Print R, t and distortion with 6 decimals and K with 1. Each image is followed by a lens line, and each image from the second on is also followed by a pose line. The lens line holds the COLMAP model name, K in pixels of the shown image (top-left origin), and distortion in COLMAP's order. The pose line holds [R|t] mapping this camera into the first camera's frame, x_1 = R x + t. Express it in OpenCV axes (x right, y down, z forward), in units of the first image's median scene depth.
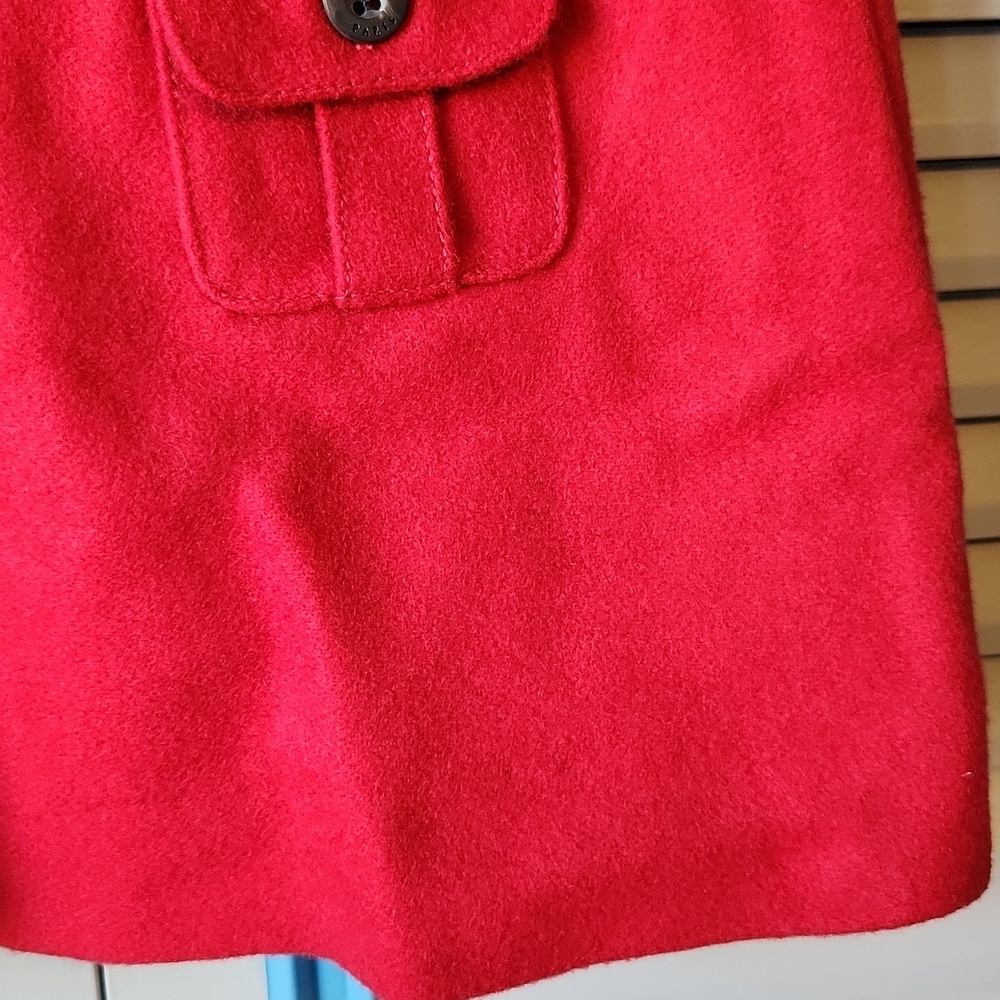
lens RADIAL K [[1455.6, 0, 492.0], [0, 1455.6, 493.5], [0, 0, 1]] dist [0.090152, -0.260150]
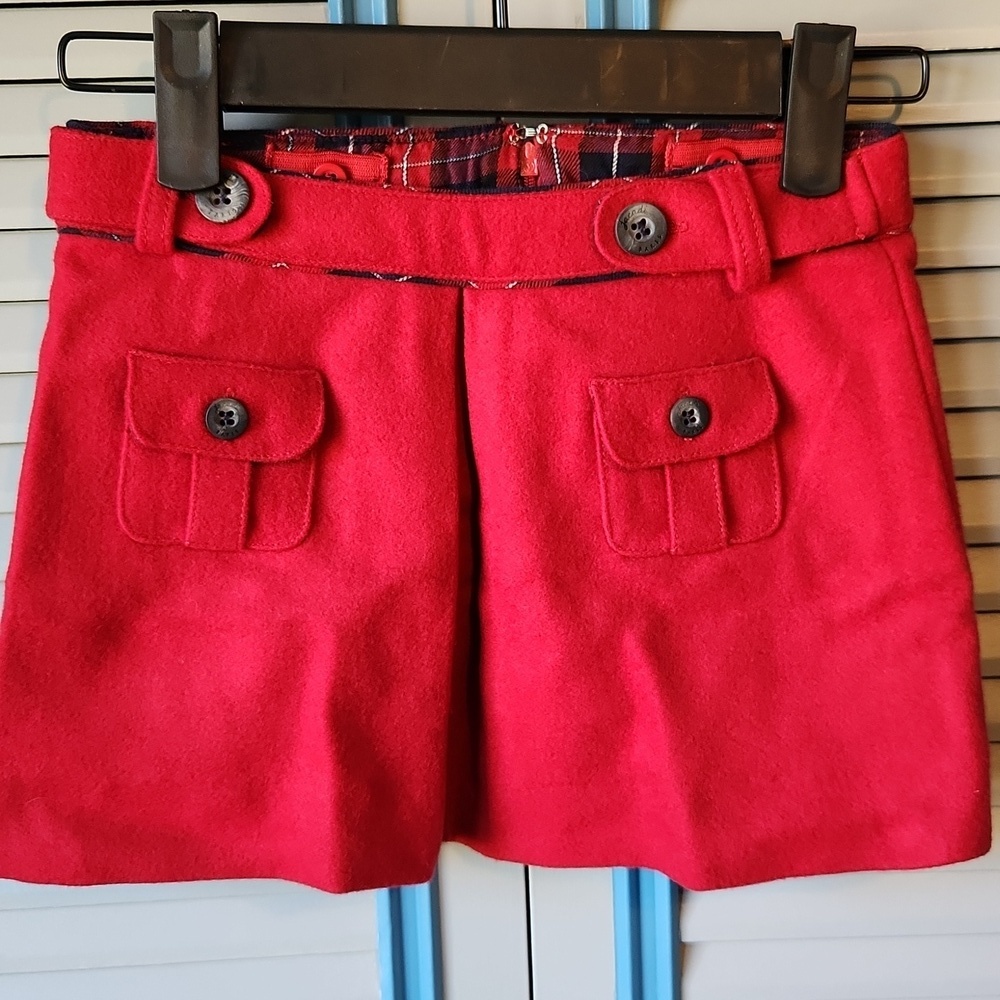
lens RADIAL K [[1455.6, 0, 492.0], [0, 1455.6, 493.5], [0, 0, 1]] dist [0.090152, -0.260150]
pose [[0.988458, 0.022765, -0.149775, -0.046512], [-0.033817, 0.996855, -0.071665, -0.053211], [0.147672, 0.075903, 0.986119, -1.155675]]
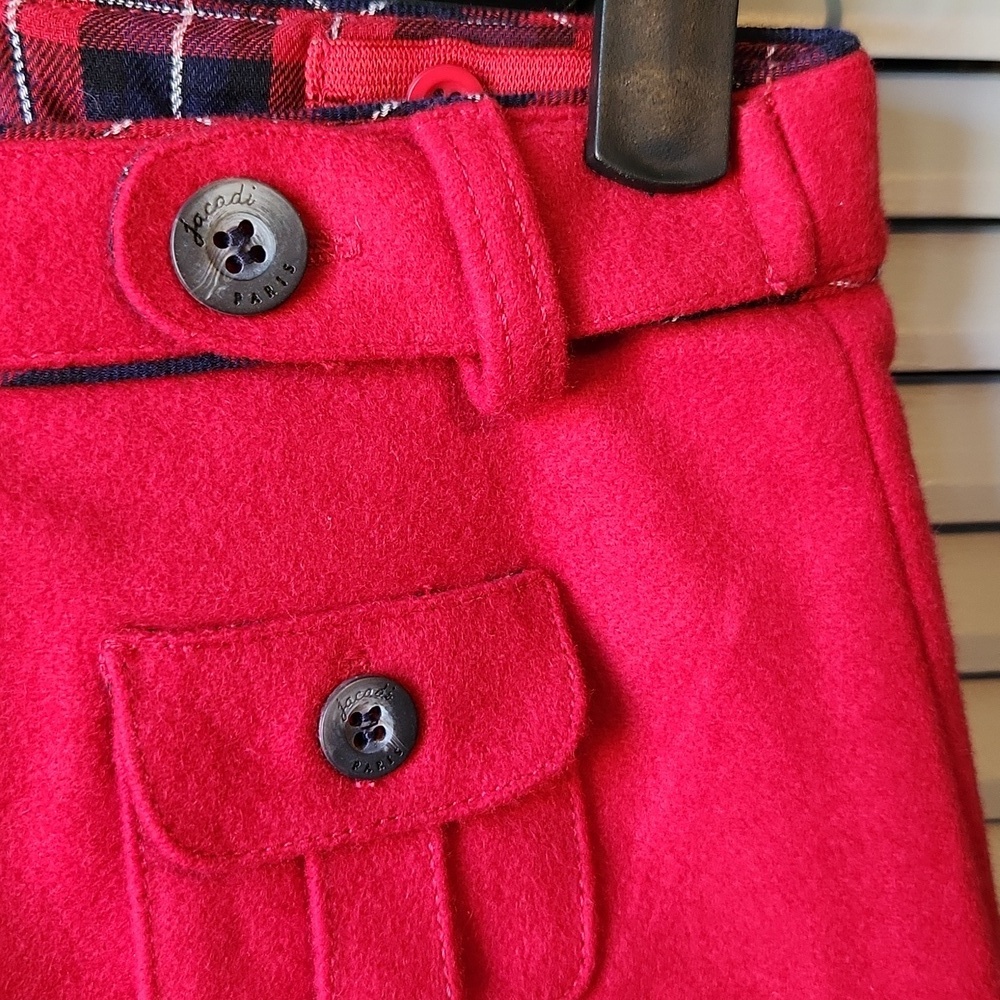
lens RADIAL K [[1485.5, 0, 500.0], [0, 1485.5, 500.0], [0, 0, 1]] dist [0.036658, -0.028950]
pose [[0.999560, 0.019492, 0.022336, -0.029299], [-0.015867, 0.988204, -0.152319, -0.323849], [-0.025042, 0.151898, 0.988079, 0.101957]]
